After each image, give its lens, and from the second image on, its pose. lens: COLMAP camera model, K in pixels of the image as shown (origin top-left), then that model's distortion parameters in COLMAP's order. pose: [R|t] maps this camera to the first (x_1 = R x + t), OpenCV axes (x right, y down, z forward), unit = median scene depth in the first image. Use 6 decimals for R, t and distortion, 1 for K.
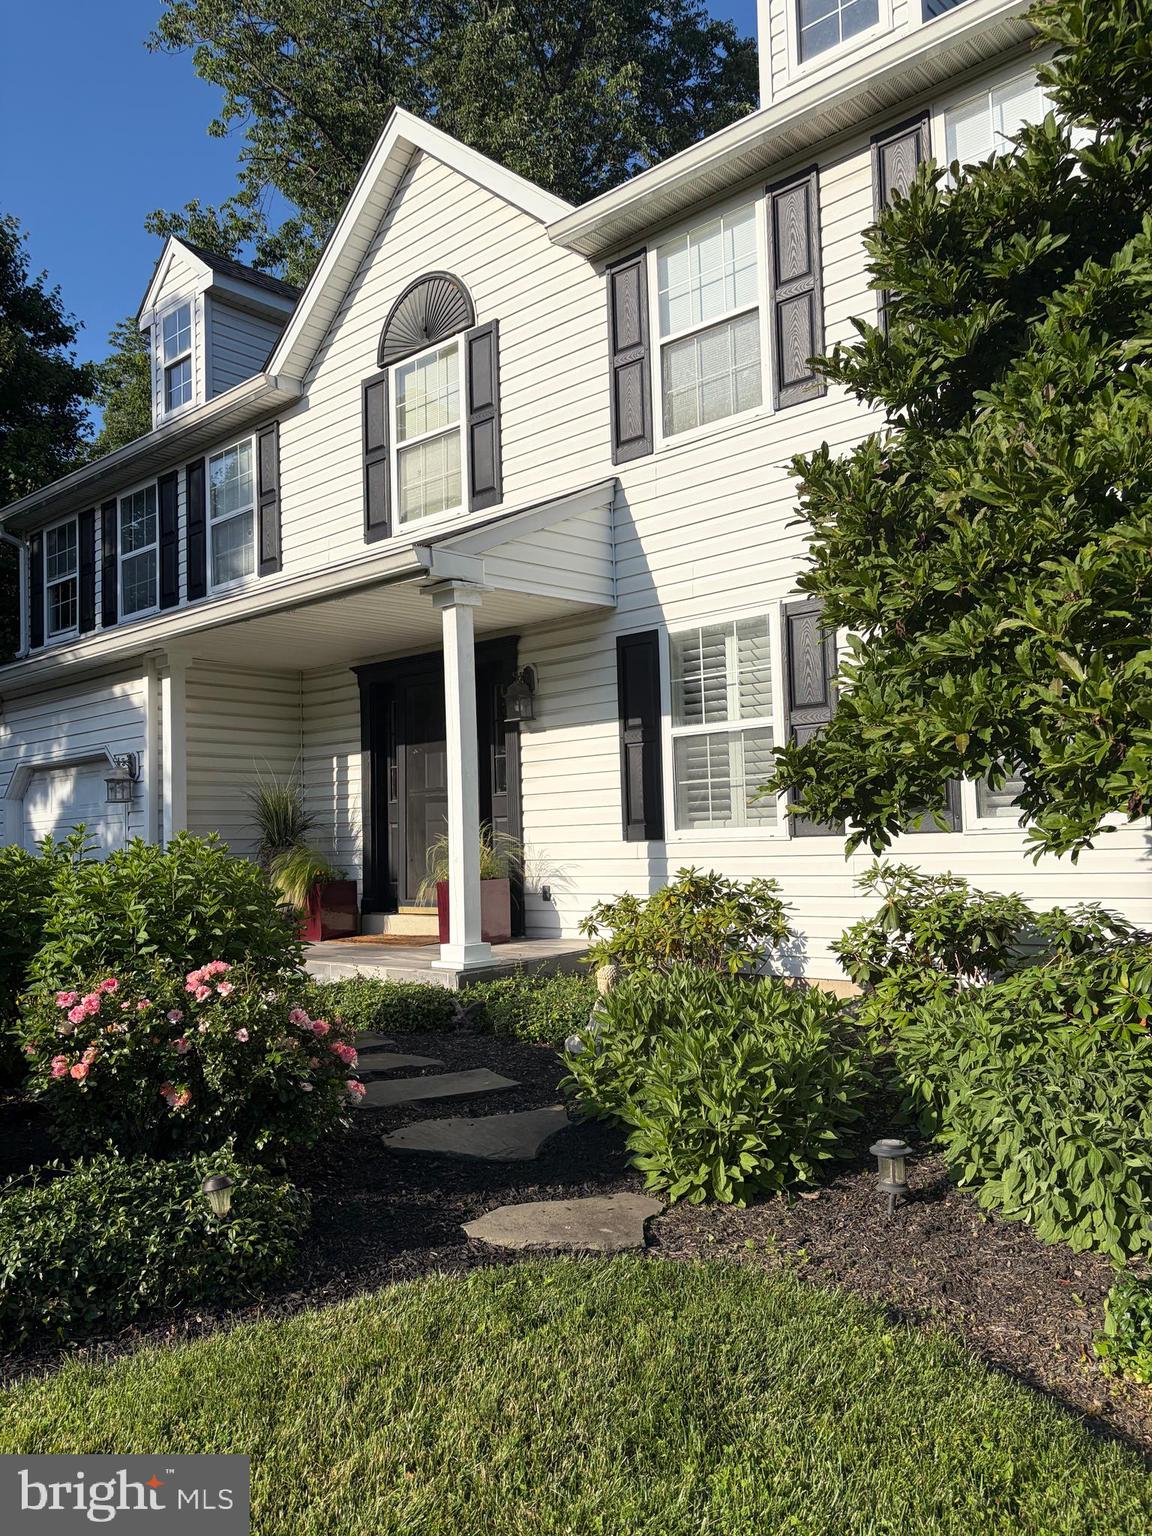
lens RADIAL K [[1164.6, 0, 576.0], [0, 1164.6, 768.0], [0, 0, 1]] dist [0.015822, 0.000030]
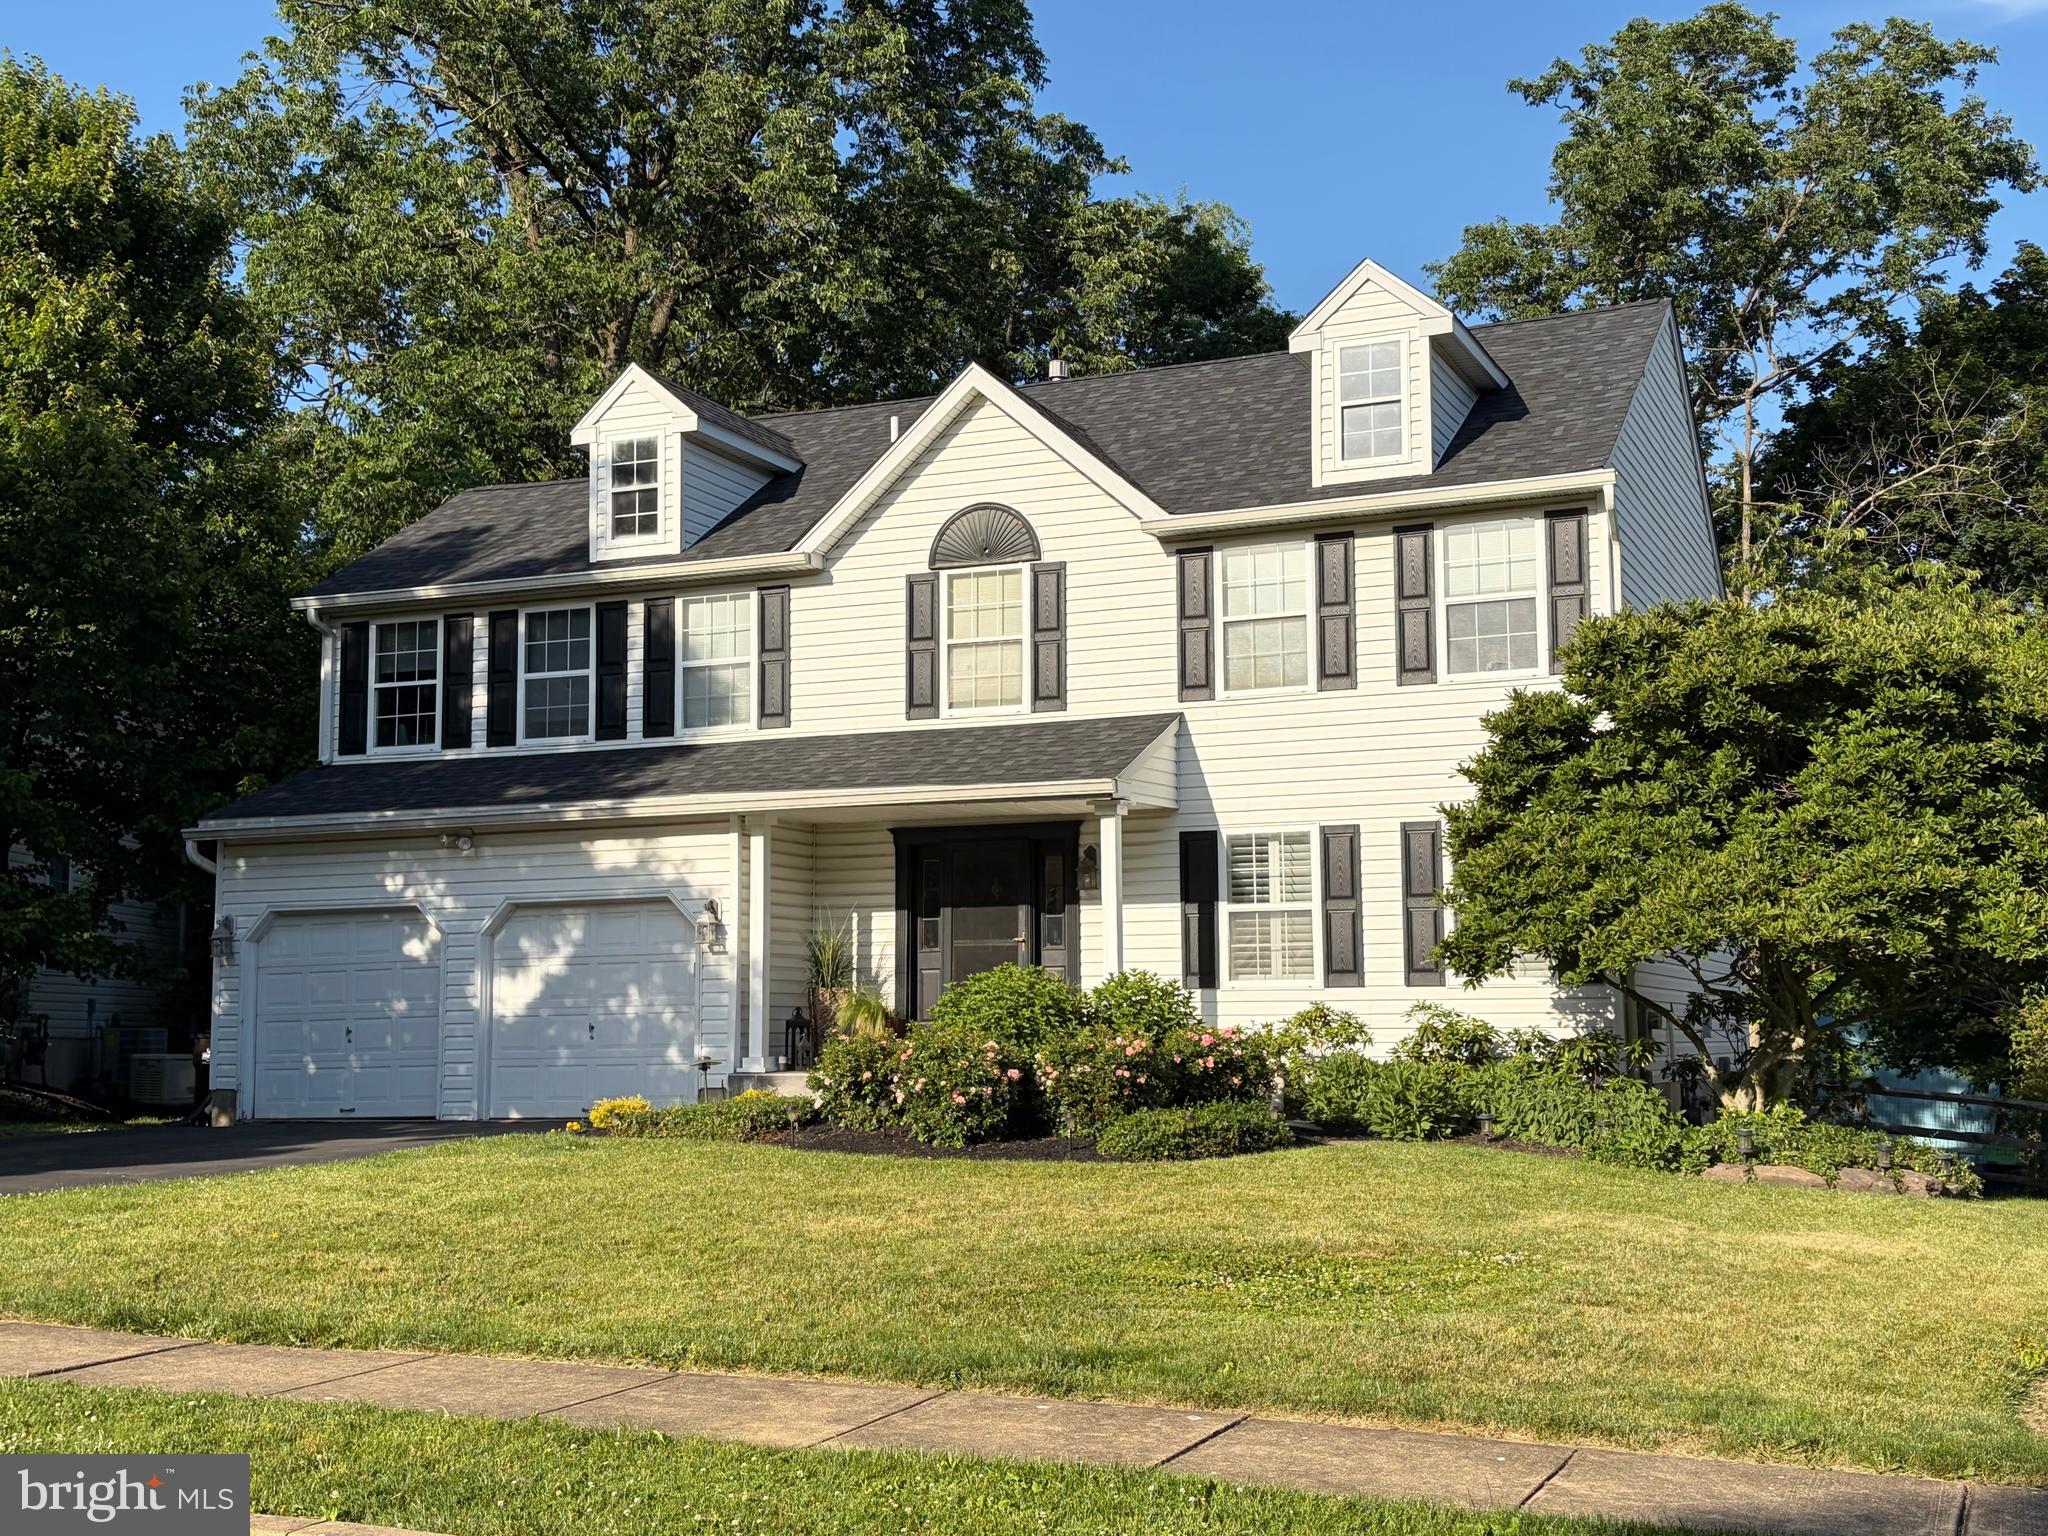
lens RADIAL K [[2343.3, 0, 1024.0], [0, 2343.3, 768.0], [0, 0, 1]] dist [0.260247, -1.154925]
pose [[0.944430, 0.058768, 0.323416, -0.834881], [-0.042863, 0.997505, -0.056090, -0.024180], [-0.325905, 0.039110, 0.944593, -1.226156]]
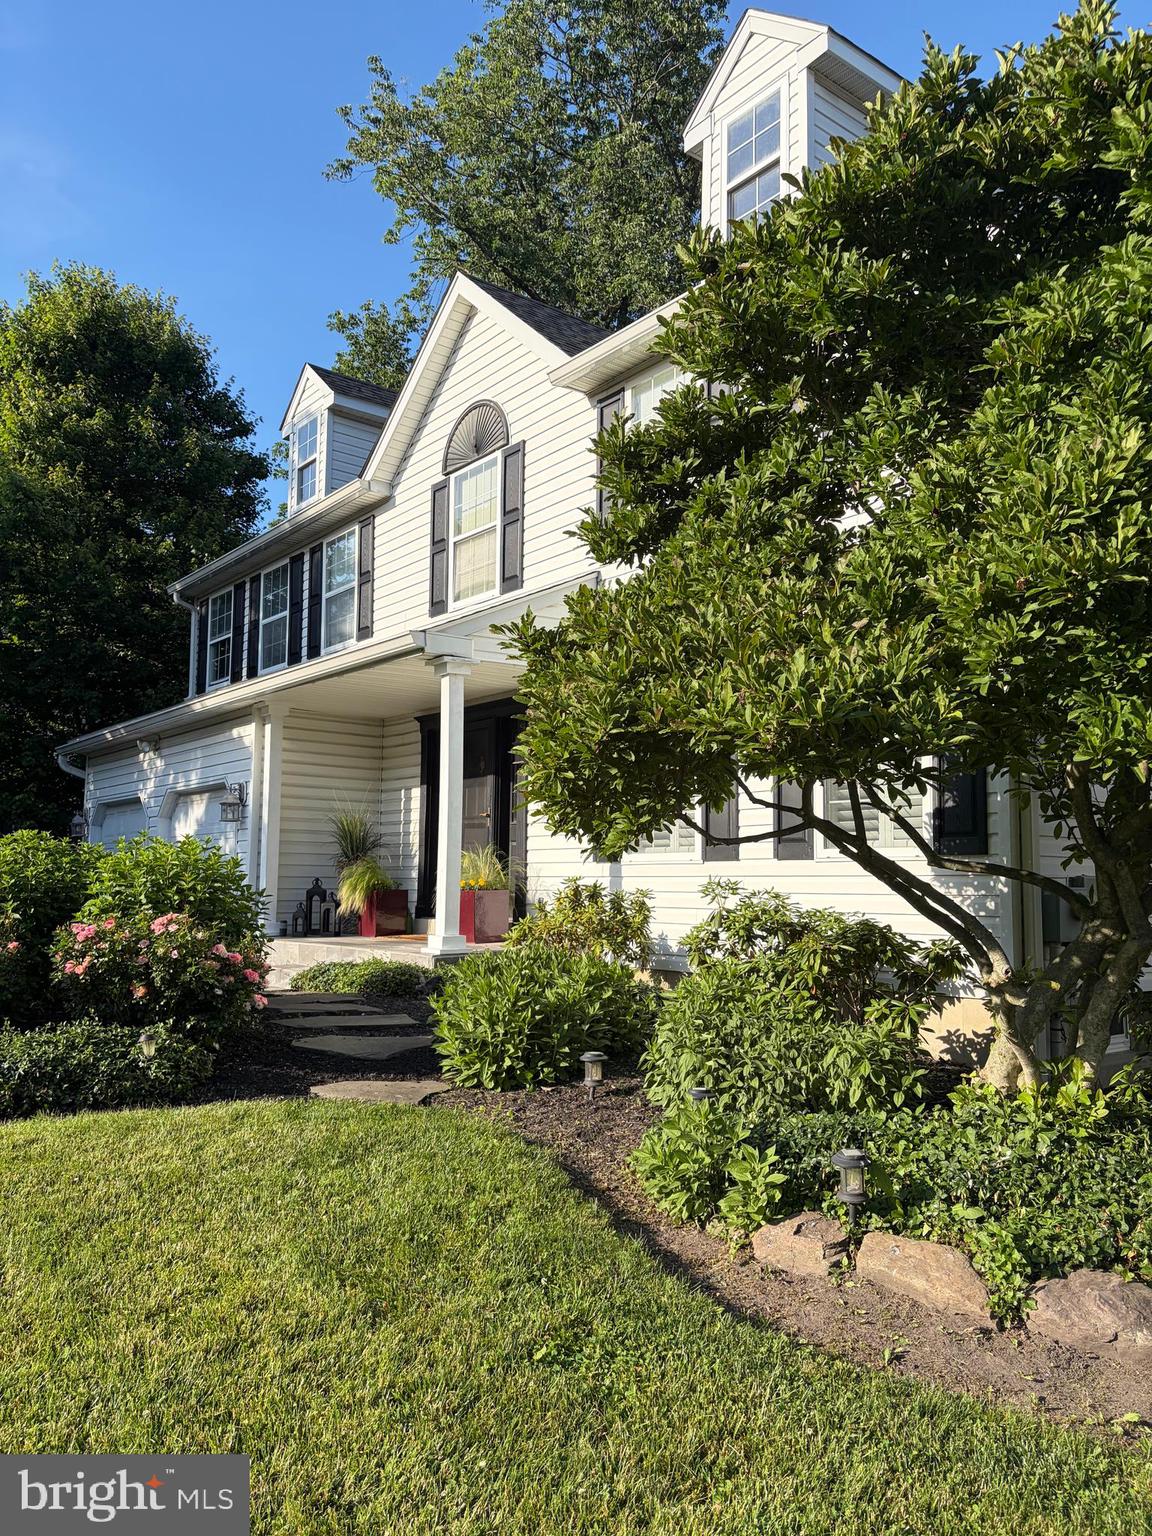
lens RADIAL K [[1164.6, 0, 576.0], [0, 1164.6, 768.0], [0, 0, 1]] dist [0.015822, 0.000030]
pose [[0.985619, 0.021381, -0.167627, 0.188638], [-0.026890, 0.999168, -0.030665, 0.000442], [0.166832, 0.034731, 0.985374, -0.186841]]
